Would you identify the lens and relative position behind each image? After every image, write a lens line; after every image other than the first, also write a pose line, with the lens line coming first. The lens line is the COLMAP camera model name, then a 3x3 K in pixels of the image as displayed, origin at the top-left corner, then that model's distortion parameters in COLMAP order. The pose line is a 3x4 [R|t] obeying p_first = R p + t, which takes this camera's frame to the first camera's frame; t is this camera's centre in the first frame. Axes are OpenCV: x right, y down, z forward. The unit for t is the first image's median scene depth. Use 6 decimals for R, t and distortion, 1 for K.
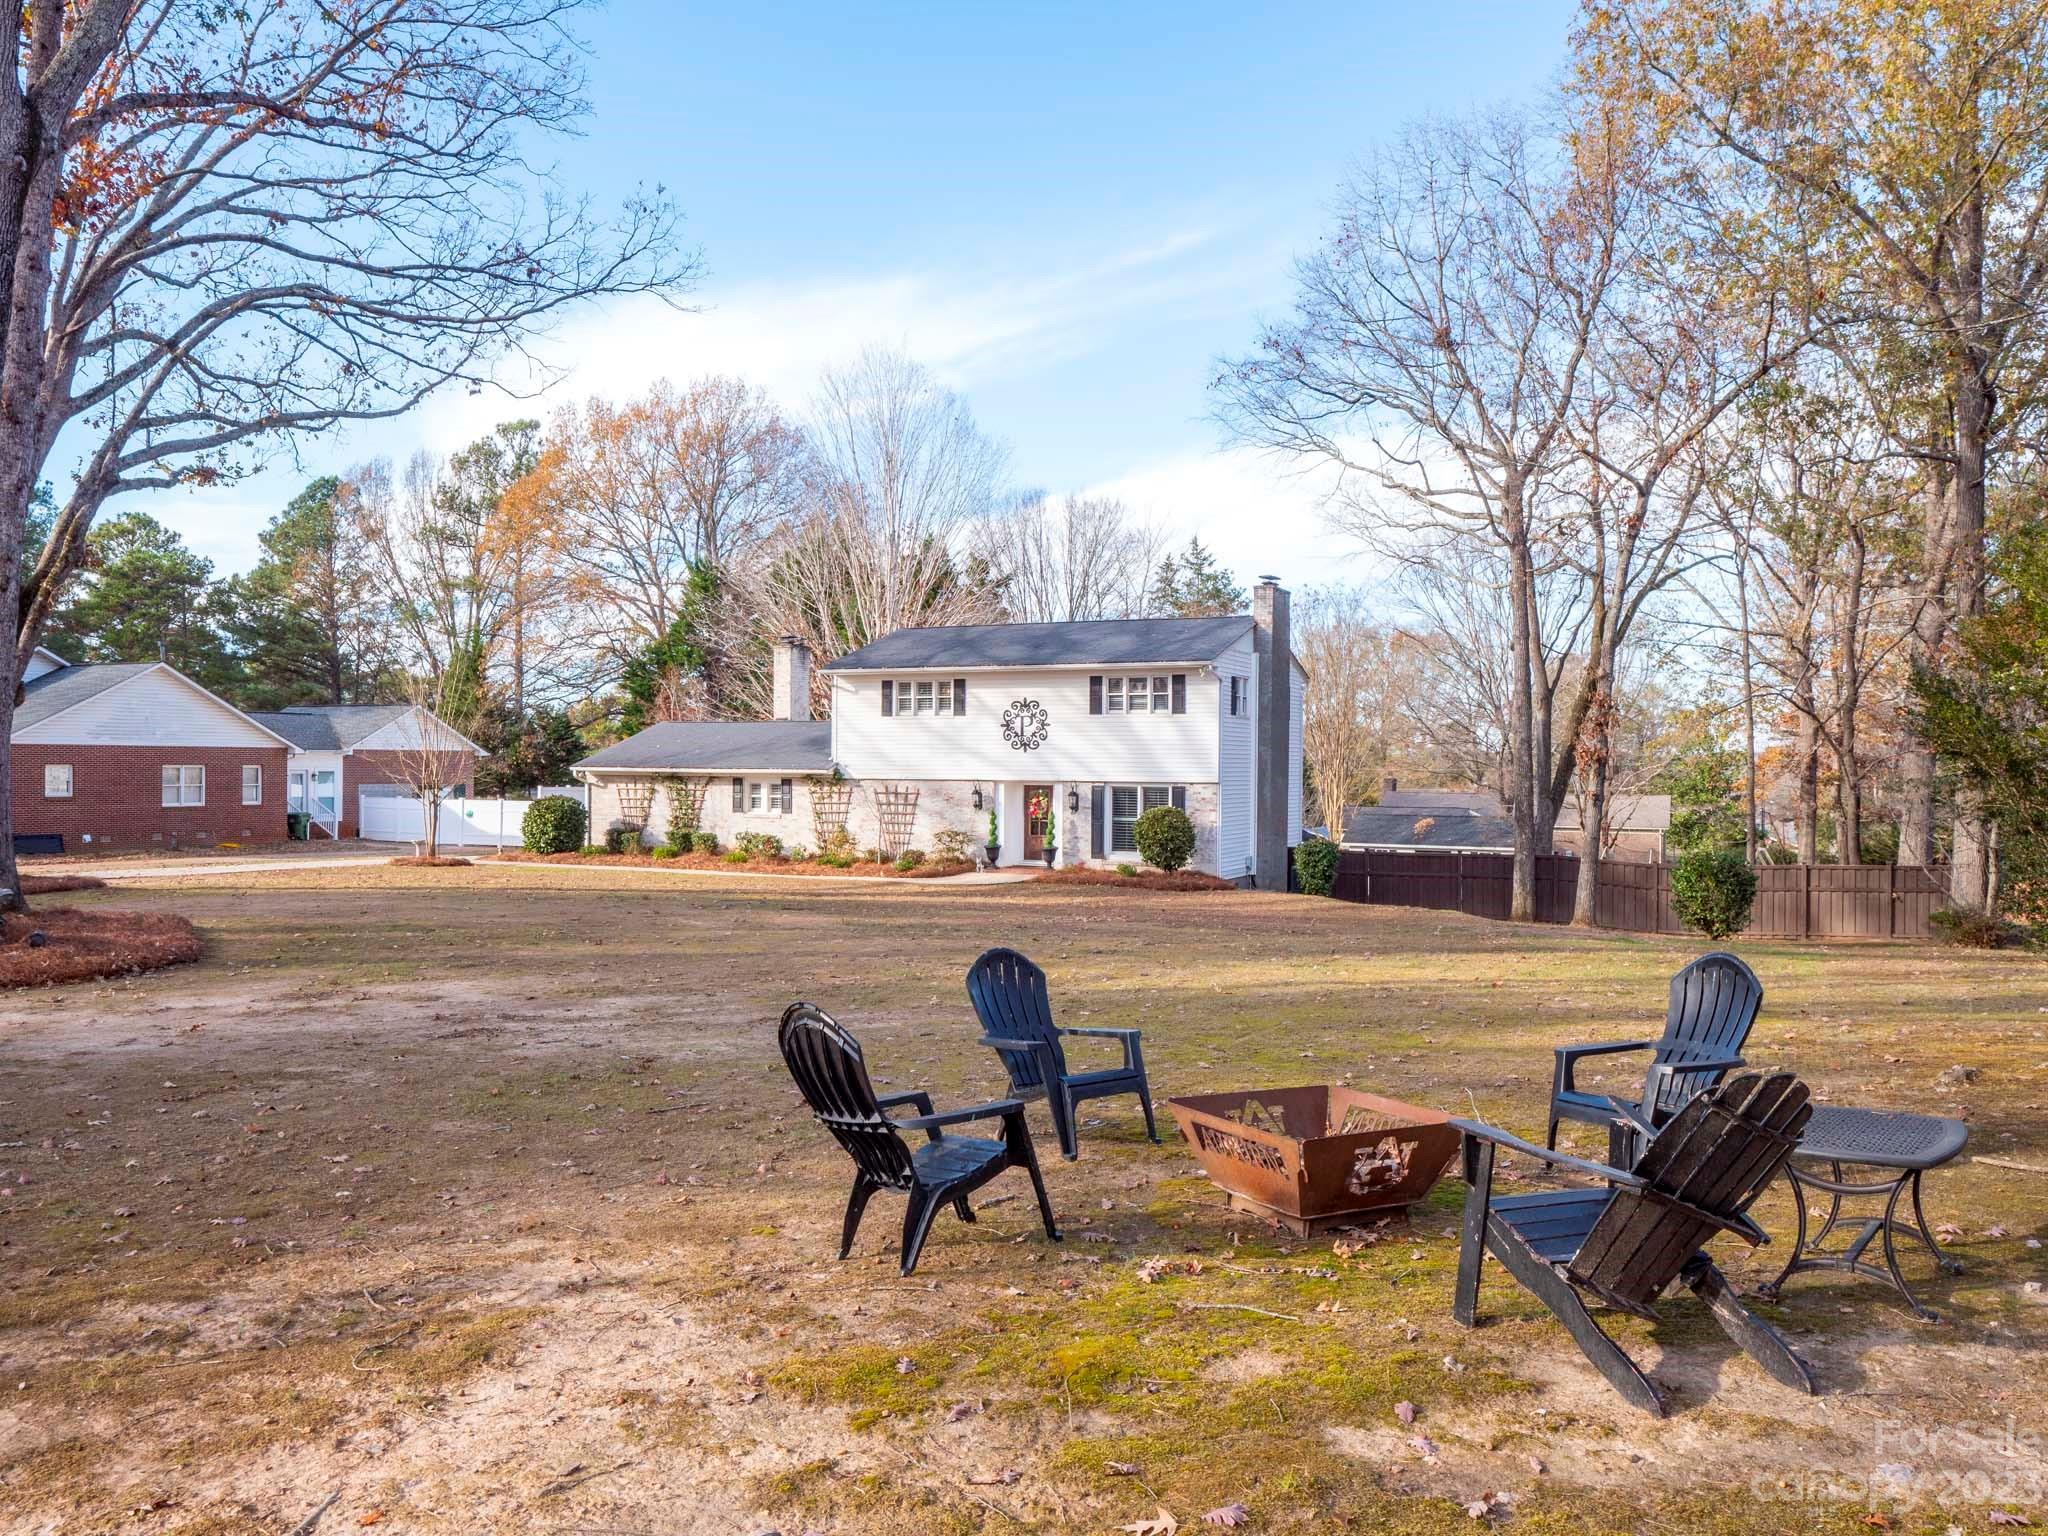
lens RADIAL K [[1566.3, 0, 1027.7], [0, 1566.3, 760.7], [0, 0, 1]] dist [0.015336, 0.002494]
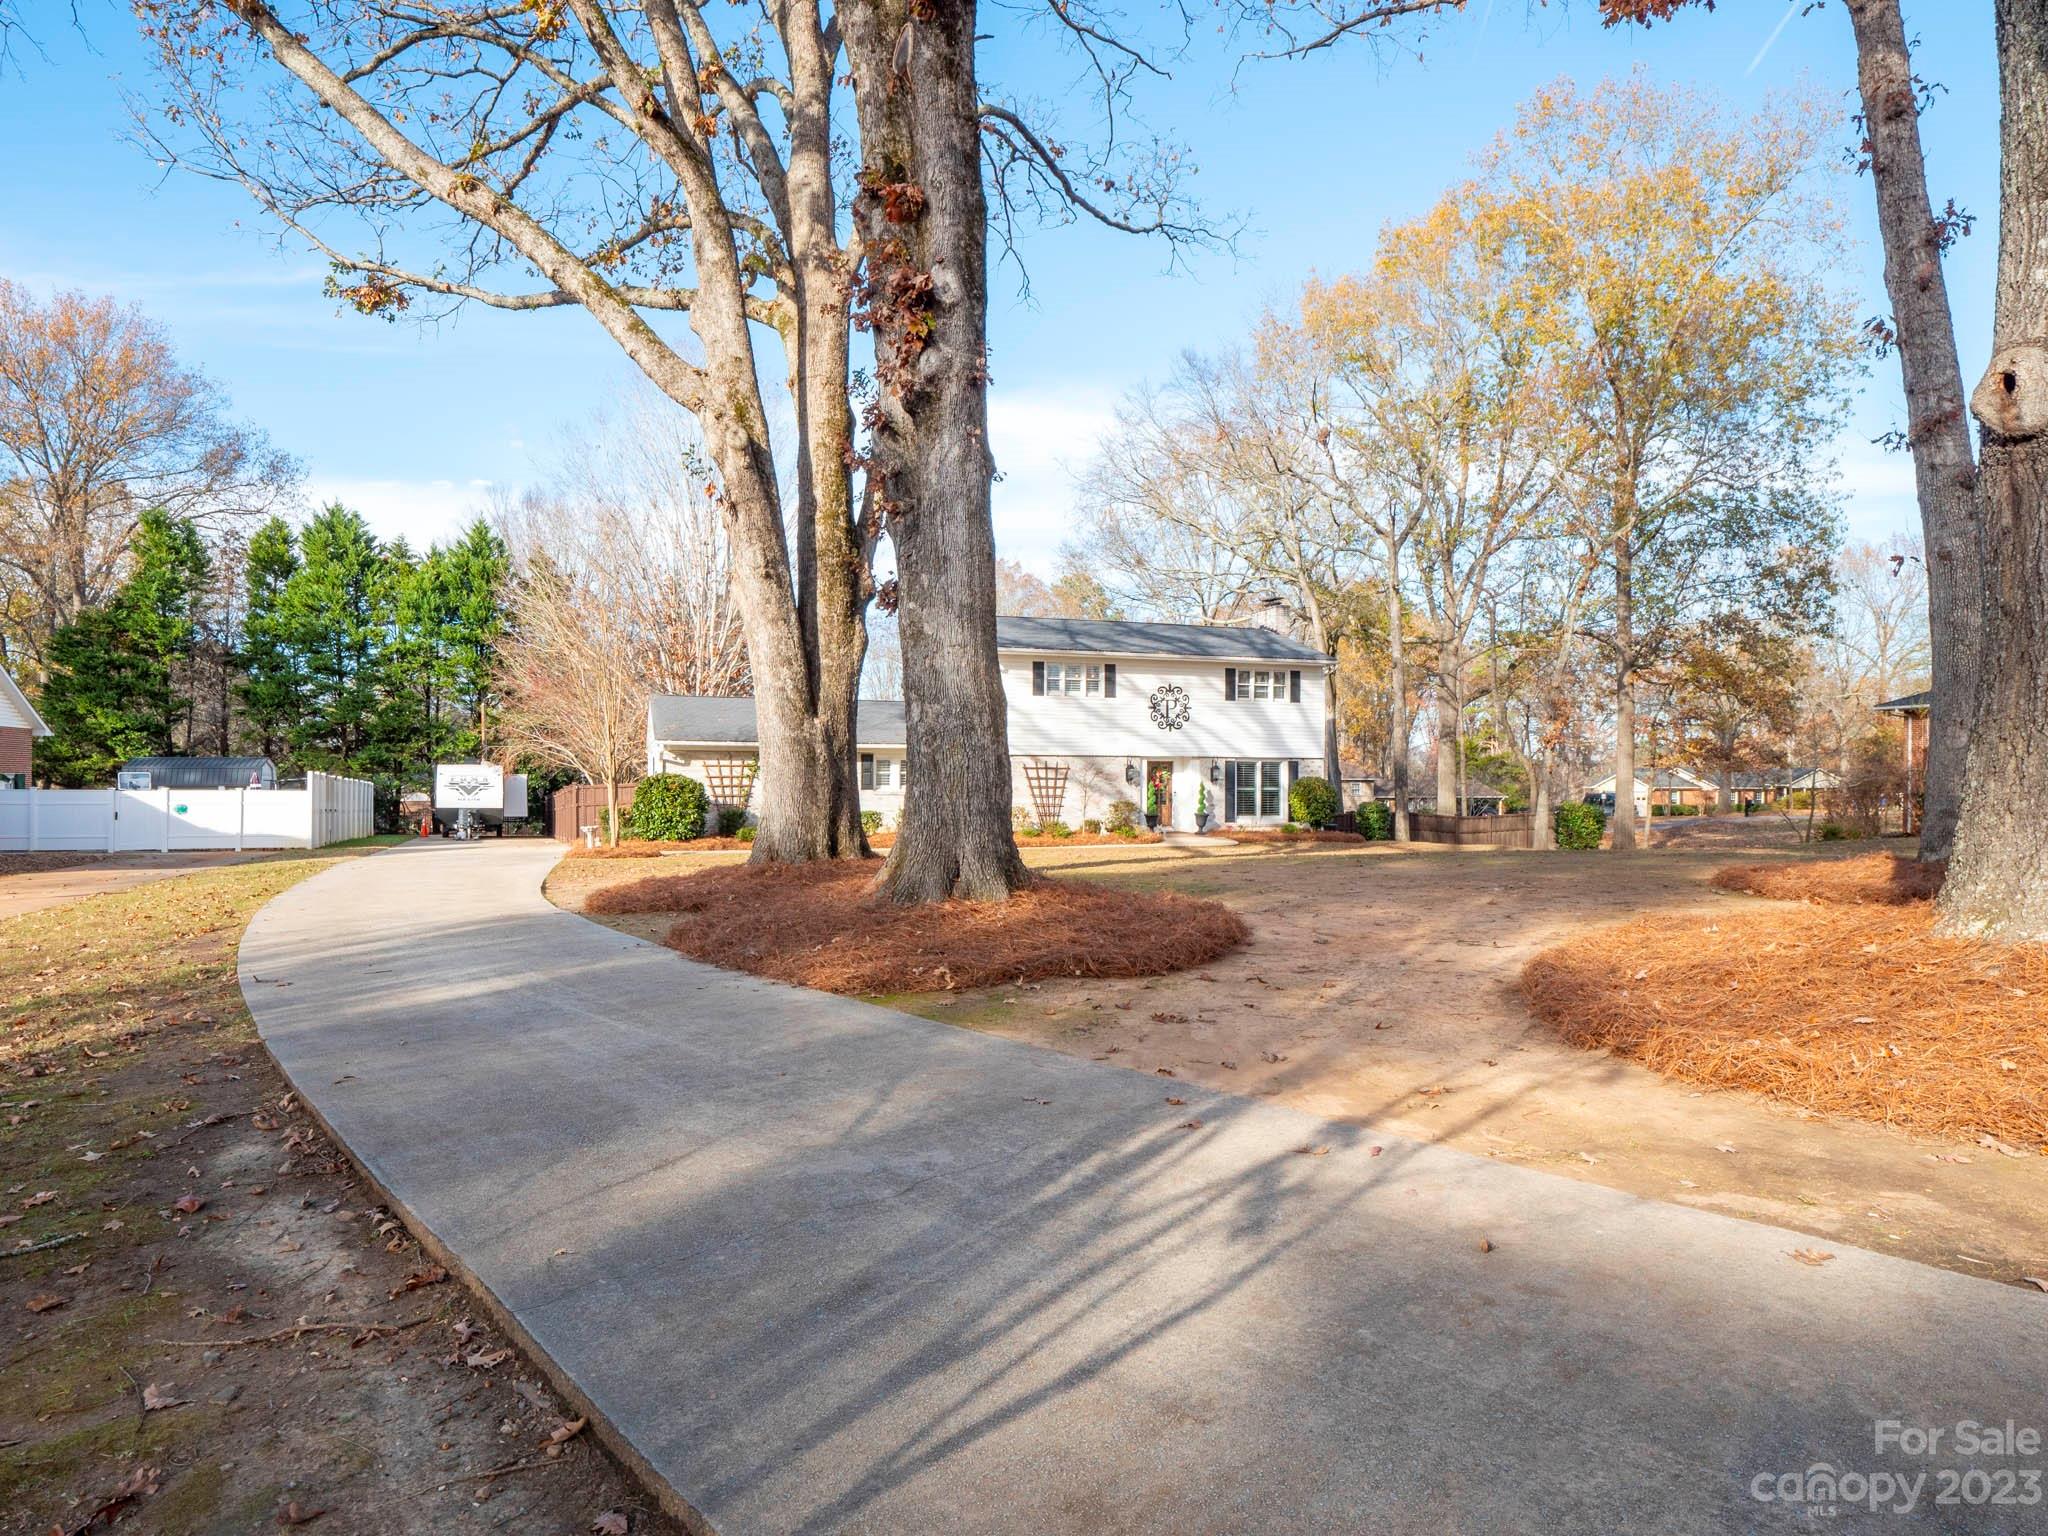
lens RADIAL K [[1191.3, 0, 1017.7], [0, 1191.3, 767.1], [0, 0, 1]] dist [0.002453, -0.001107]
pose [[0.728045, 0.004149, 0.685517, -0.659108], [-0.001629, 0.999989, -0.004322, 0.023643], [-0.685527, 0.002030, 0.728044, 0.434547]]
